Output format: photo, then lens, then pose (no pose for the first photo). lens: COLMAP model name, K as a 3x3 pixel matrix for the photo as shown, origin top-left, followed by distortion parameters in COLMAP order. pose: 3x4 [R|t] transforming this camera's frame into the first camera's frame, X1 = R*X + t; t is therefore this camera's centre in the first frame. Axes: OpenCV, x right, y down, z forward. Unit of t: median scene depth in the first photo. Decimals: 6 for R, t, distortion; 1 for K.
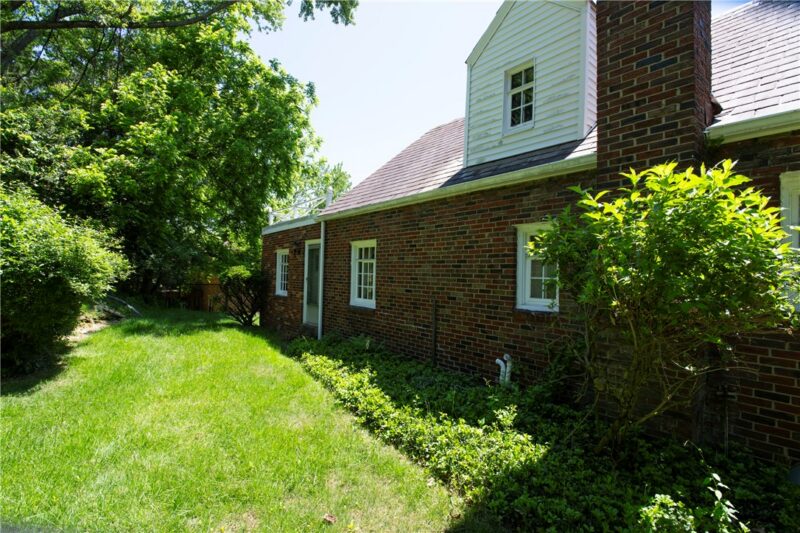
lens RADIAL K [[382.6, 0, 400.0], [0, 382.6, 266.5], [0, 0, 1]] dist [-0.010994, -0.000314]
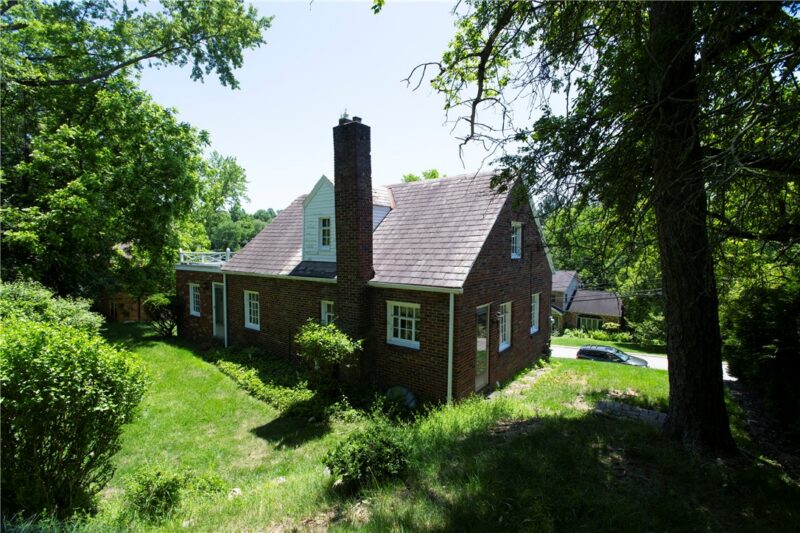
lens RADIAL K [[378.1, 0, 400.0], [0, 378.1, 266.5], [0, 0, 1]] dist [-0.002086, 0.000133]
pose [[0.969888, -0.039481, 0.240331, 0.190333], [0.019955, 0.996338, 0.083145, -0.388961], [-0.242734, -0.075845, 0.967124, -1.012057]]
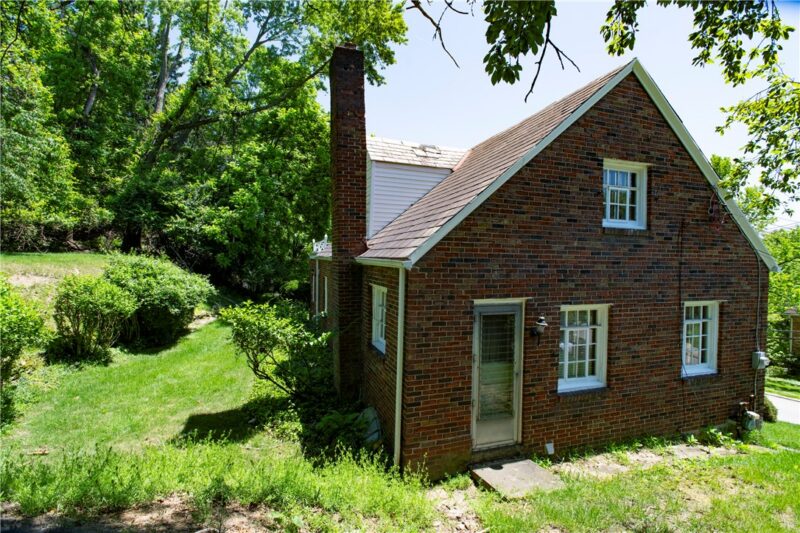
lens RADIAL K [[382.6, 0, 400.0], [0, 382.6, 266.5], [0, 0, 1]] dist [-0.010994, -0.000314]
pose [[0.938005, -0.005984, -0.346571, 0.978254], [0.020684, 0.999036, 0.038731, -0.212159], [0.346005, -0.043498, 0.937224, -0.520718]]
